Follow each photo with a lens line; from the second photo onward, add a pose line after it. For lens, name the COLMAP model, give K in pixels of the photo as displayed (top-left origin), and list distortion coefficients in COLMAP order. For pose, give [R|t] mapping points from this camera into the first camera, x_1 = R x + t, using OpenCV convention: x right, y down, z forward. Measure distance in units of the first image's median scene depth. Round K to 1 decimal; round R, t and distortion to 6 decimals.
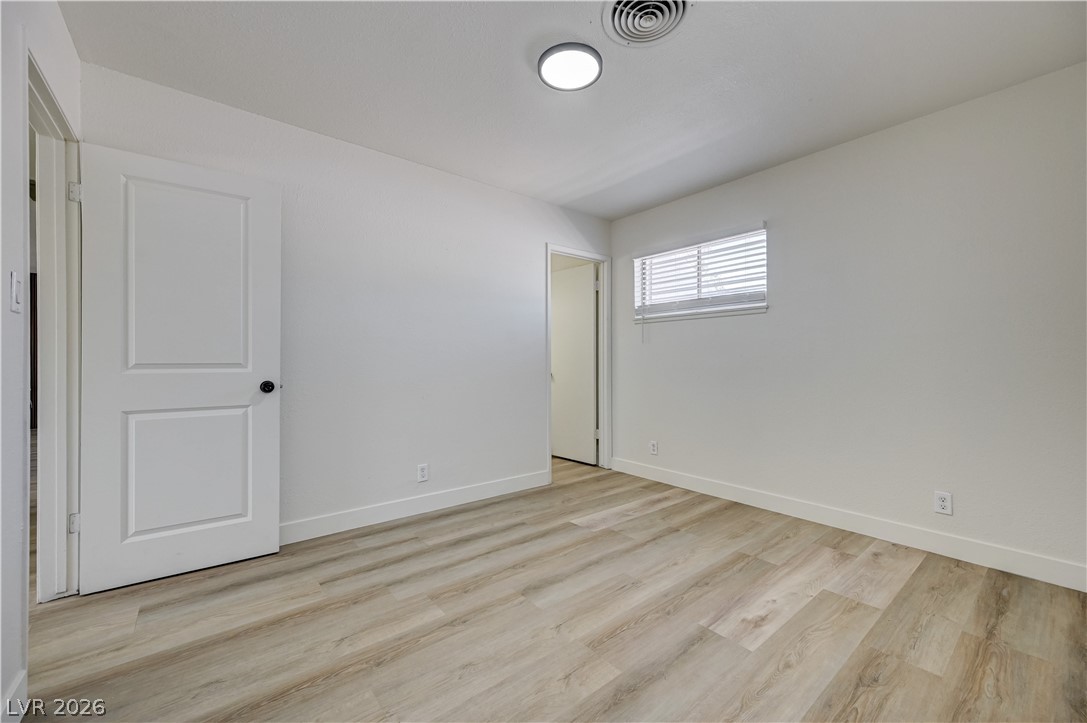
lens RADIAL K [[434.6, 0, 542.1], [0, 434.6, 375.7], [0, 0, 1]] dist [0.002043, 0.000268]
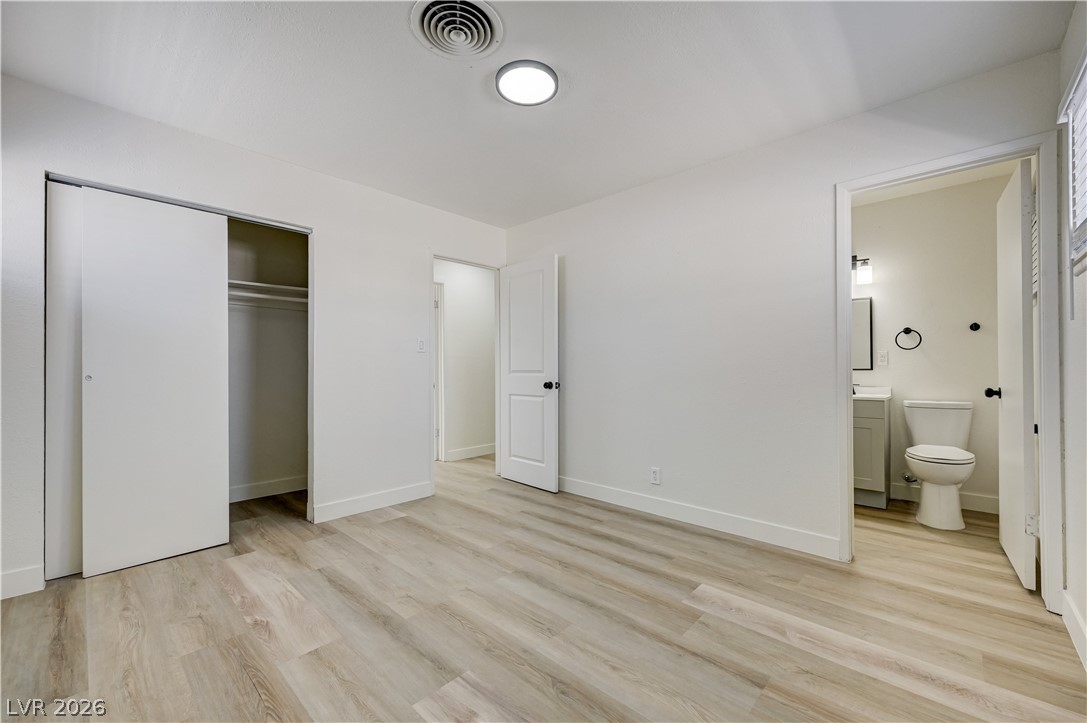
lens RADIAL K [[430.1, 0, 544.3], [0, 430.1, 363.5], [0, 0, 1]] dist [-0.001078, -0.000039]
pose [[0.140588, -0.013880, -0.989971, 0.873981], [-0.030958, 0.999351, -0.018408, -0.022484], [0.989584, 0.033235, 0.140067, 0.712411]]
